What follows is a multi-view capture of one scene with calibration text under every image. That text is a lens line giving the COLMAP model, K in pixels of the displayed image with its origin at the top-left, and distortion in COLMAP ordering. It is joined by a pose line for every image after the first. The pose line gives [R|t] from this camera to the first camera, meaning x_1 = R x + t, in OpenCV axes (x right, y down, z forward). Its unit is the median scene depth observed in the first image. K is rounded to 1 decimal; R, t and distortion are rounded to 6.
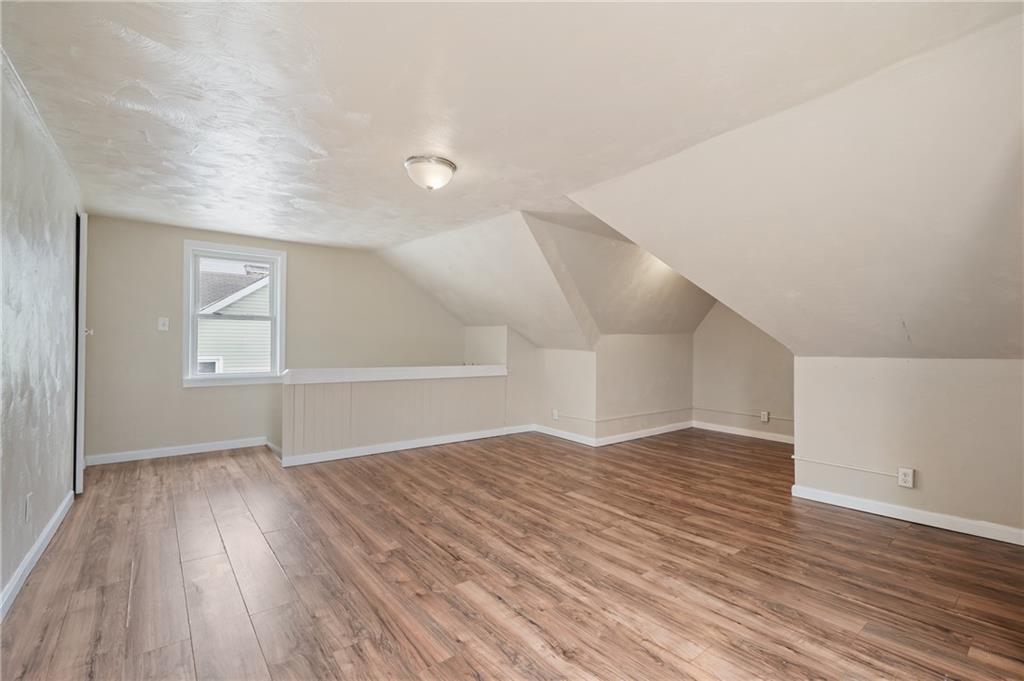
lens RADIAL K [[458.3, 0, 512.5], [0, 458.3, 339.4], [0, 0, 1]] dist [0.002053, -0.001087]
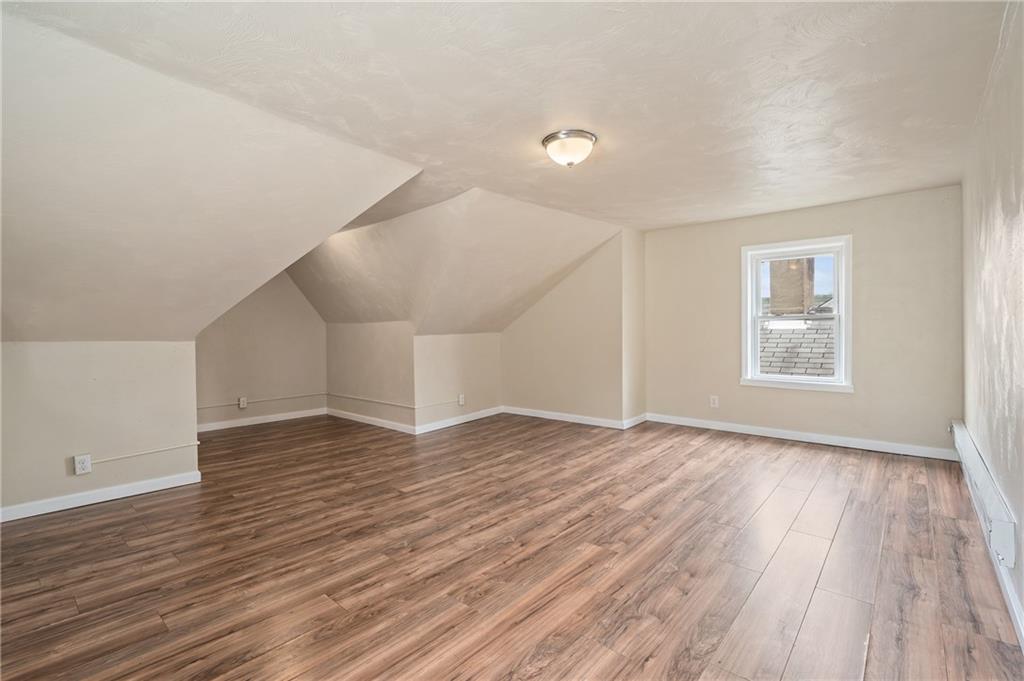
lens RADIAL K [[458.3, 0, 512.6], [0, 458.3, 334.9], [0, 0, 1]] dist [0.002053, -0.001087]
pose [[-0.181352, -0.019627, 0.983222, -0.976226], [0.003007, 0.999785, 0.020512, 0.005303], [-0.983414, 0.006677, -0.181254, 1.135693]]
